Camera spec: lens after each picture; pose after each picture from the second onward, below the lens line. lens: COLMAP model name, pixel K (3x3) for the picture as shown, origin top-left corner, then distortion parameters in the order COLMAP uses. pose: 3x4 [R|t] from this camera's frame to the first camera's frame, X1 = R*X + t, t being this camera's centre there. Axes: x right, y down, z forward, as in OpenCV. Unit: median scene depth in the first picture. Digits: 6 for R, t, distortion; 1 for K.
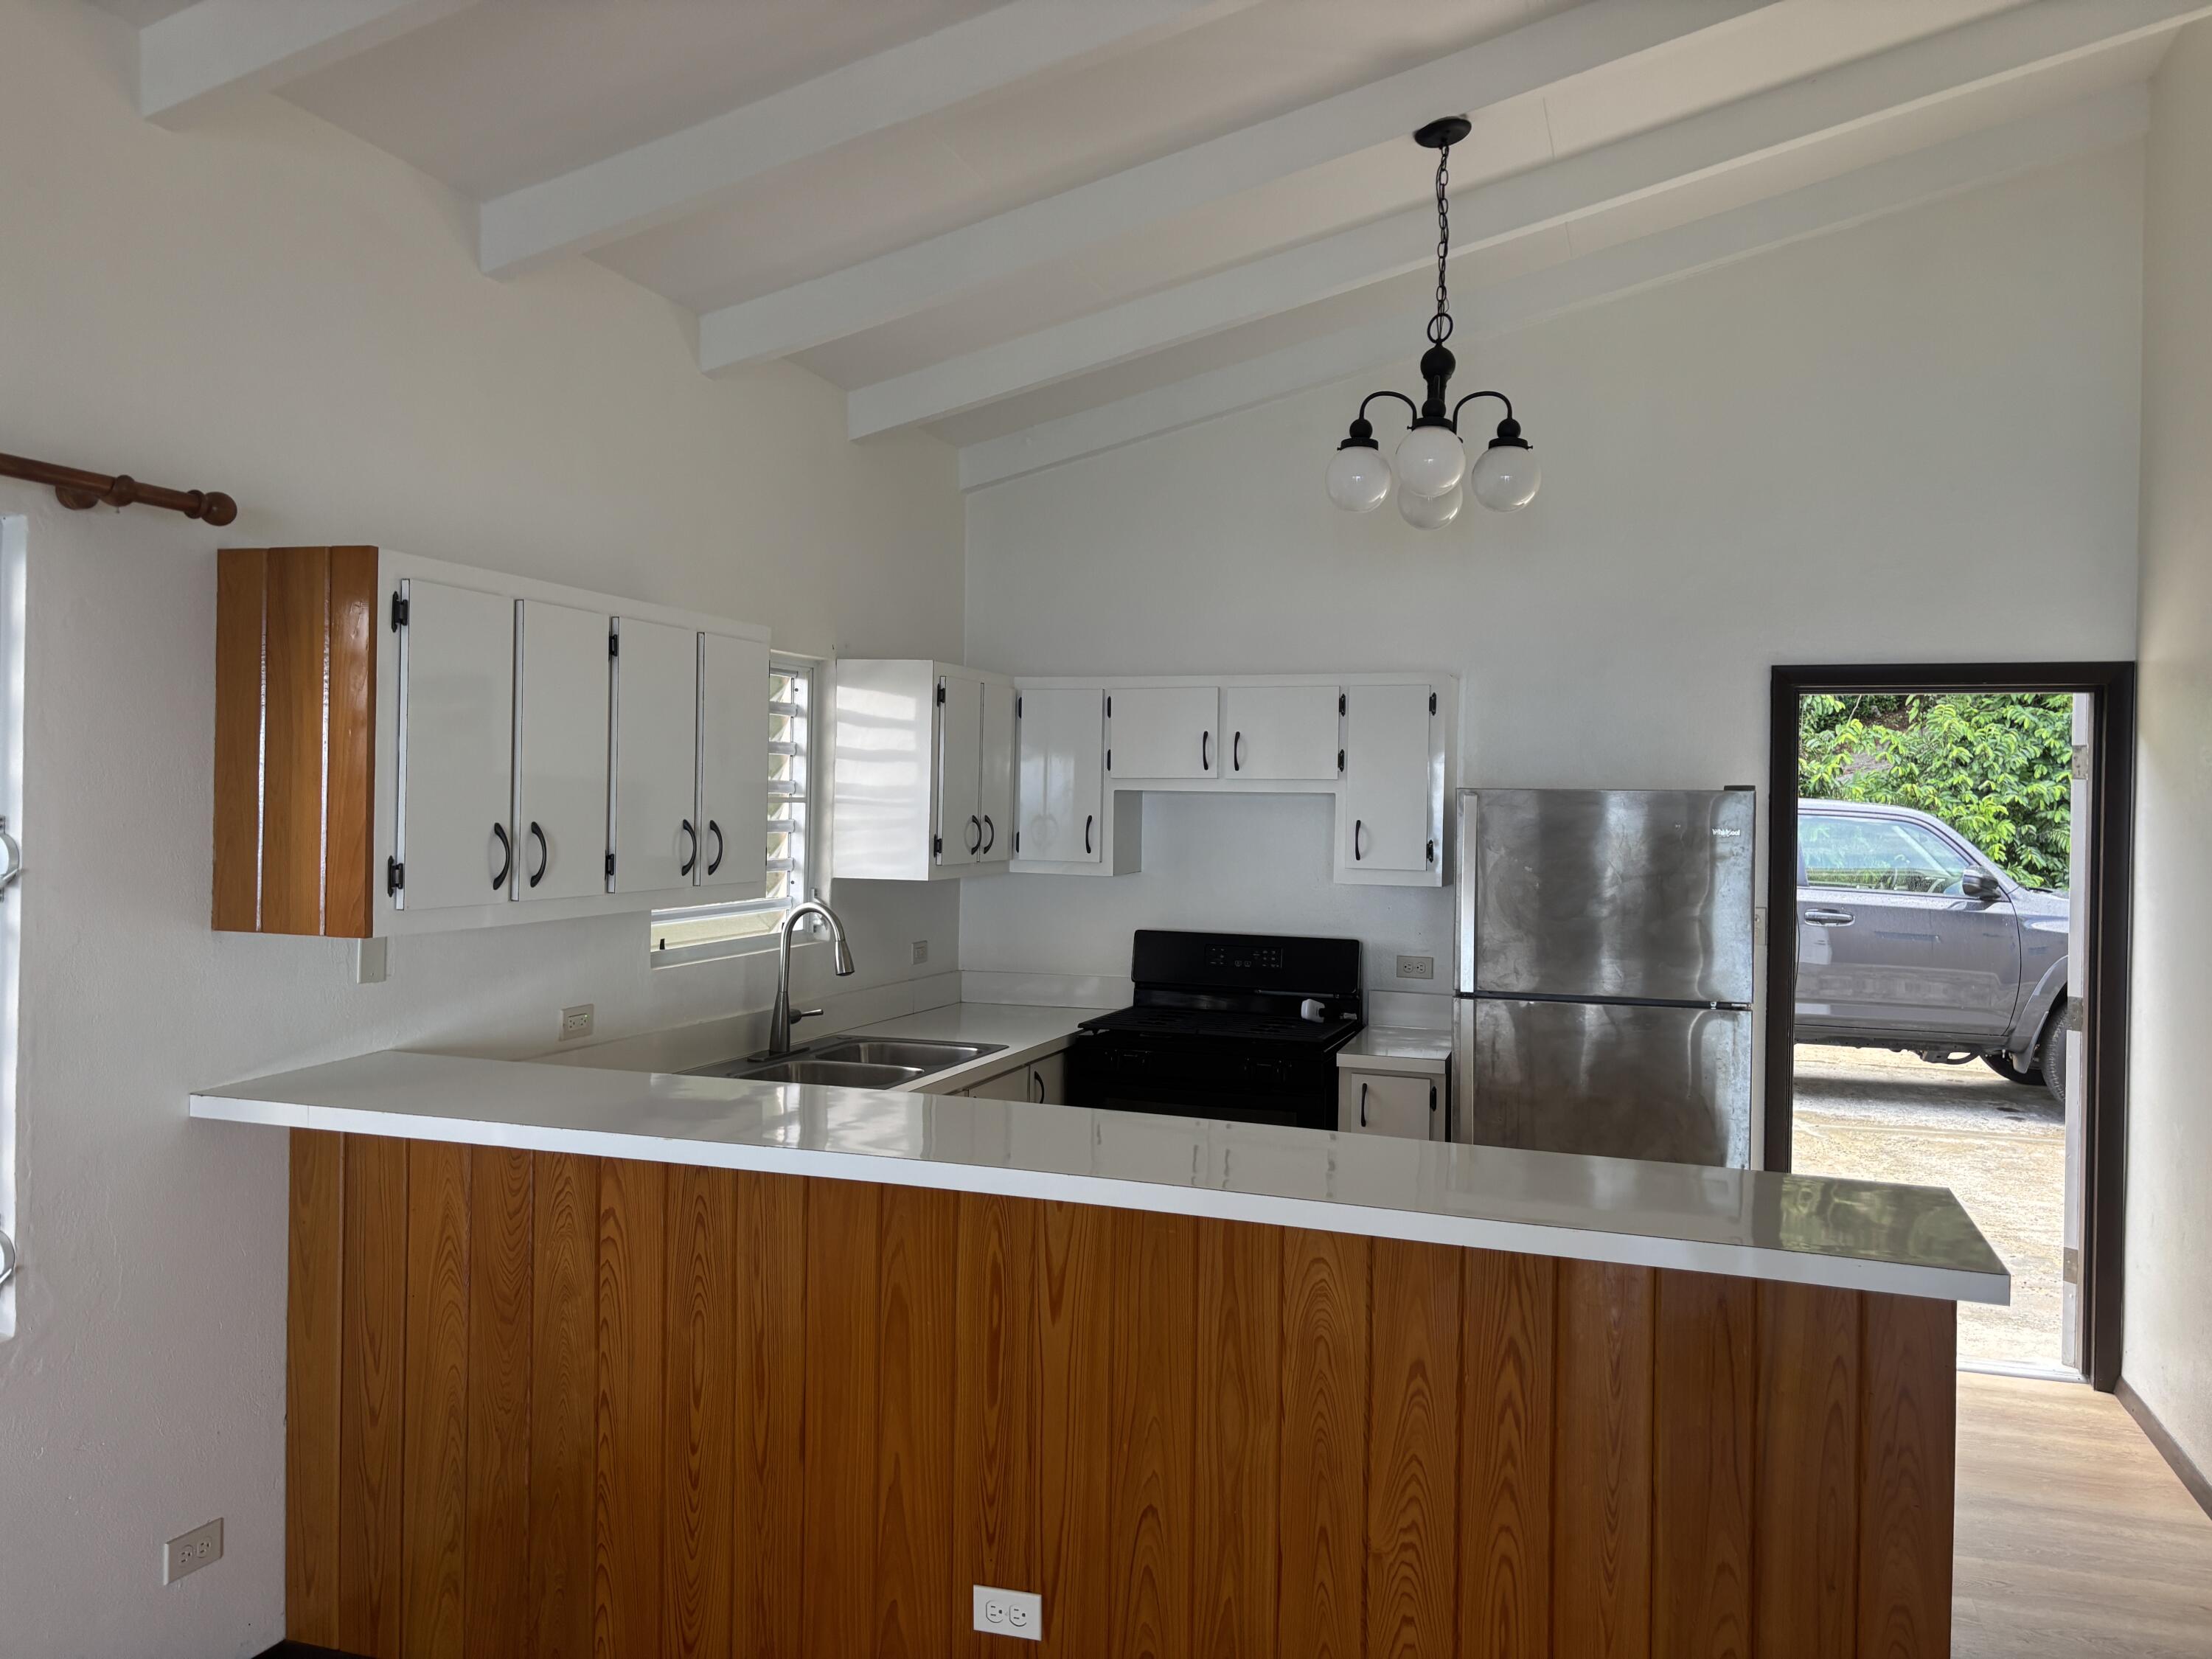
lens RADIAL K [[1668.1, 0, 1105.9], [0, 1668.1, 820.2], [0, 0, 1]] dist [0.049507, -0.062339]
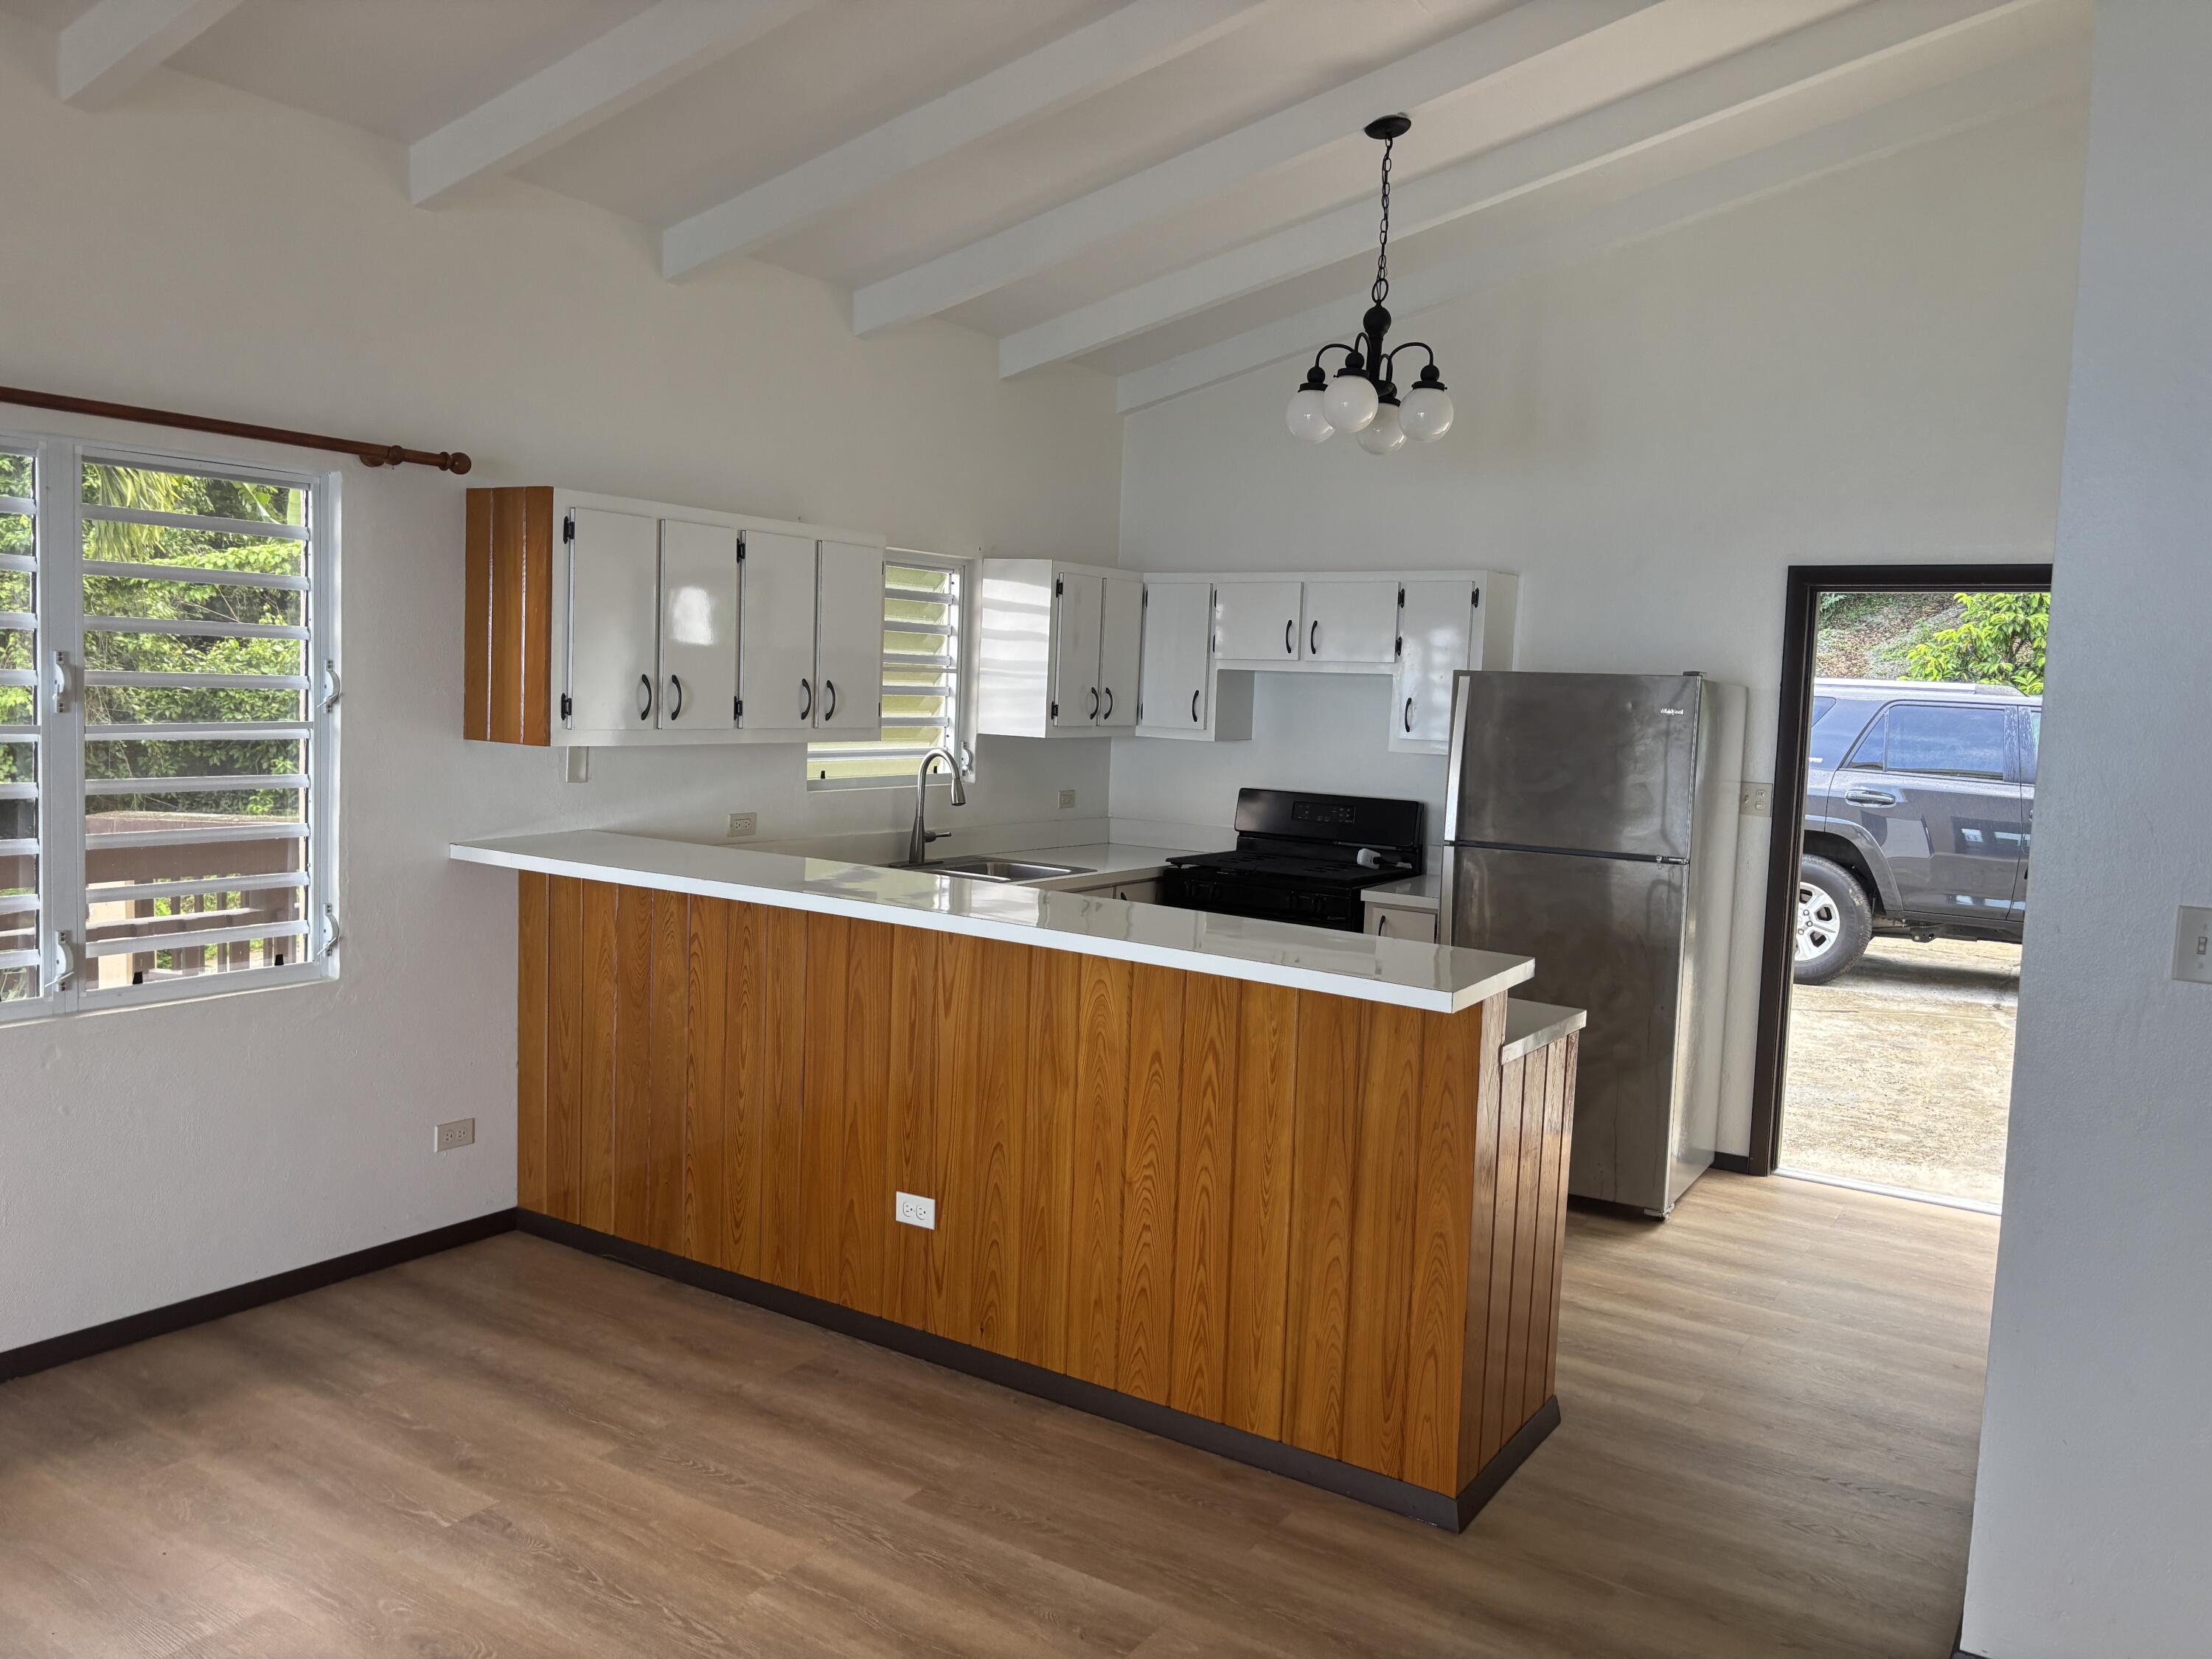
lens RADIAL K [[1686.0, 0, 1110.9], [0, 1686.0, 827.4], [0, 0, 1]] dist [0.046728, -0.068662]
pose [[0.966939, 0.042684, -0.251409, 0.337445], [-0.025568, 0.997151, 0.070960, 0.016163], [0.253722, -0.062186, 0.965276, -0.273068]]
